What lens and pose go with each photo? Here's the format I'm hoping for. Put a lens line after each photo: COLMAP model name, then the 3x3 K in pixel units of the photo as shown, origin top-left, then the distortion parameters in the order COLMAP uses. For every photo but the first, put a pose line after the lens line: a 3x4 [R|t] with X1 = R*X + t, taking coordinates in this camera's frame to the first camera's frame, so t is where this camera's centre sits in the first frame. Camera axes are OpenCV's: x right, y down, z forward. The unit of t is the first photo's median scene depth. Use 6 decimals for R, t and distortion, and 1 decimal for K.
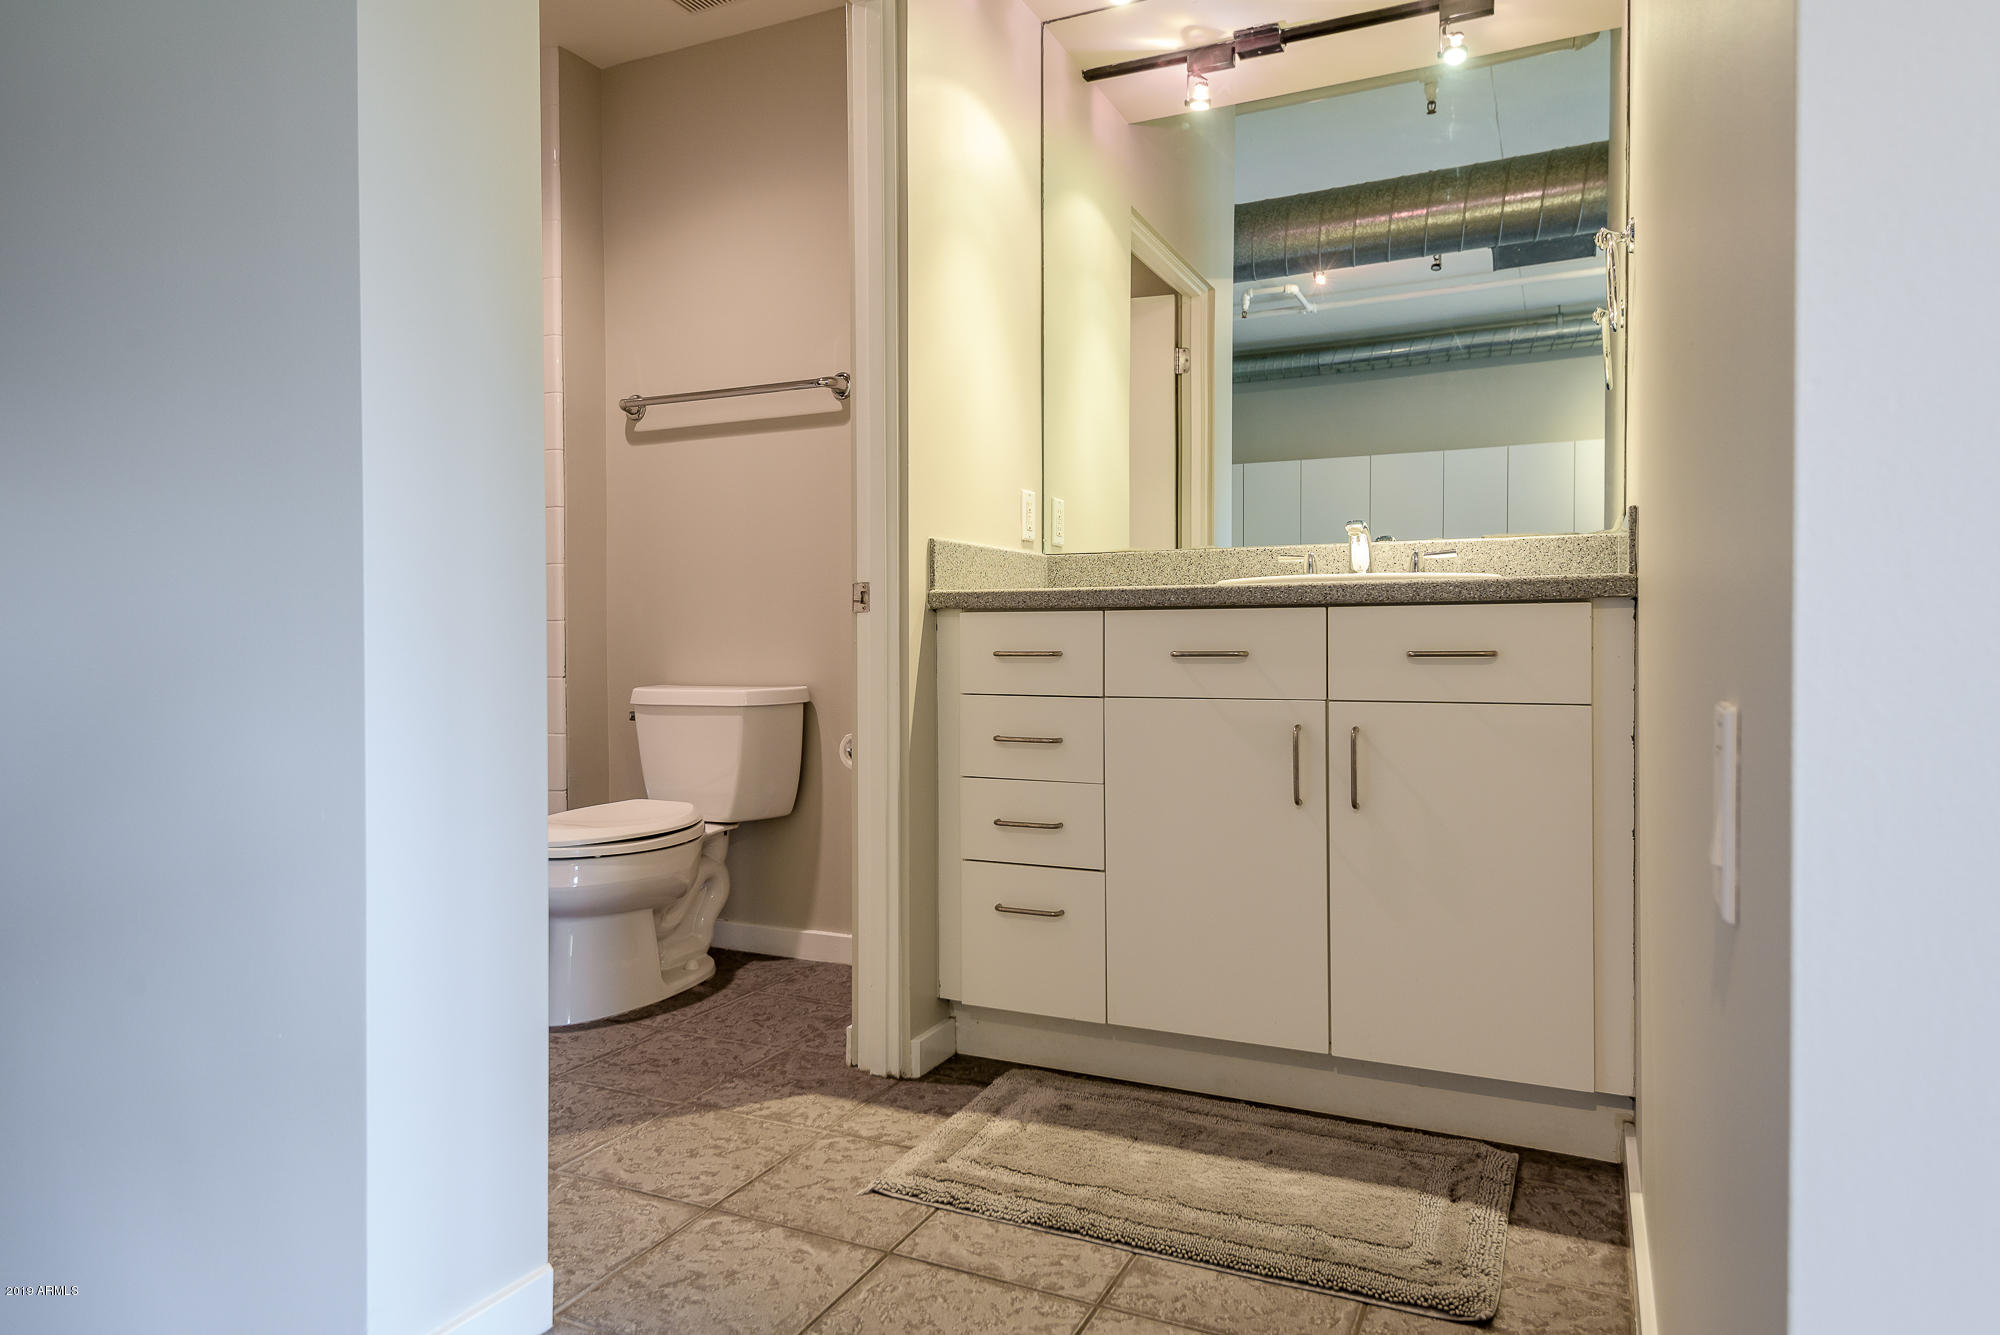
lens RADIAL K [[1206.6, 0, 1000.0], [0, 1206.6, 667.5], [0, 0, 1]] dist [0.002041, 0.000014]
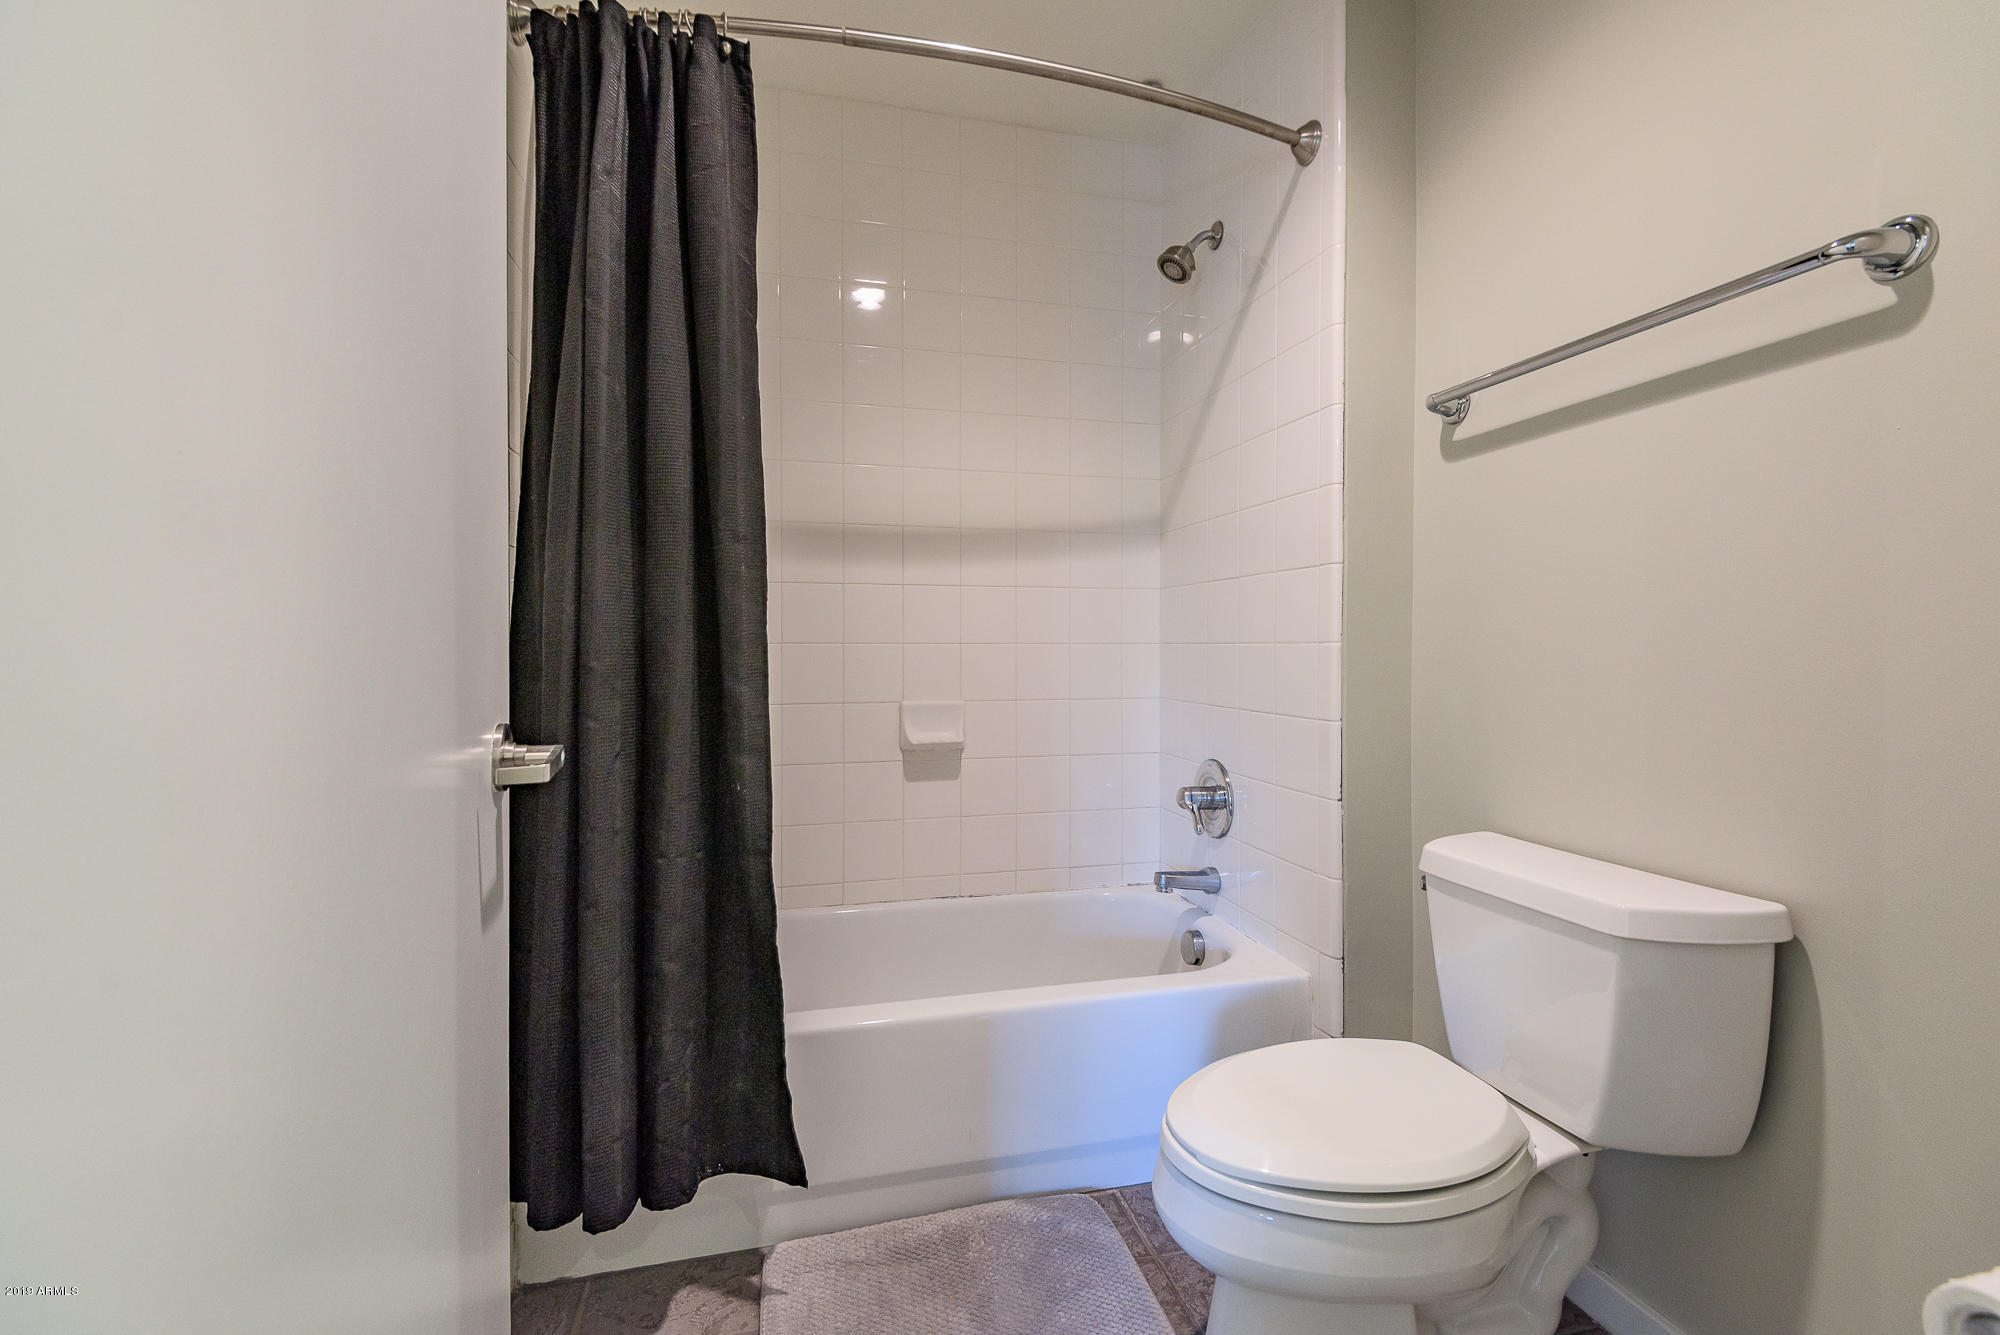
lens RADIAL K [[890.5, 0, 1011.7], [0, 890.5, 655.4], [0, 0, 1]] dist [0.001714, -0.004282]
pose [[0.644083, 0.006668, -0.764927, -0.089587], [-0.002581, 0.999975, 0.006544, -0.086888], [0.764951, -0.002241, 0.644084, 0.543934]]
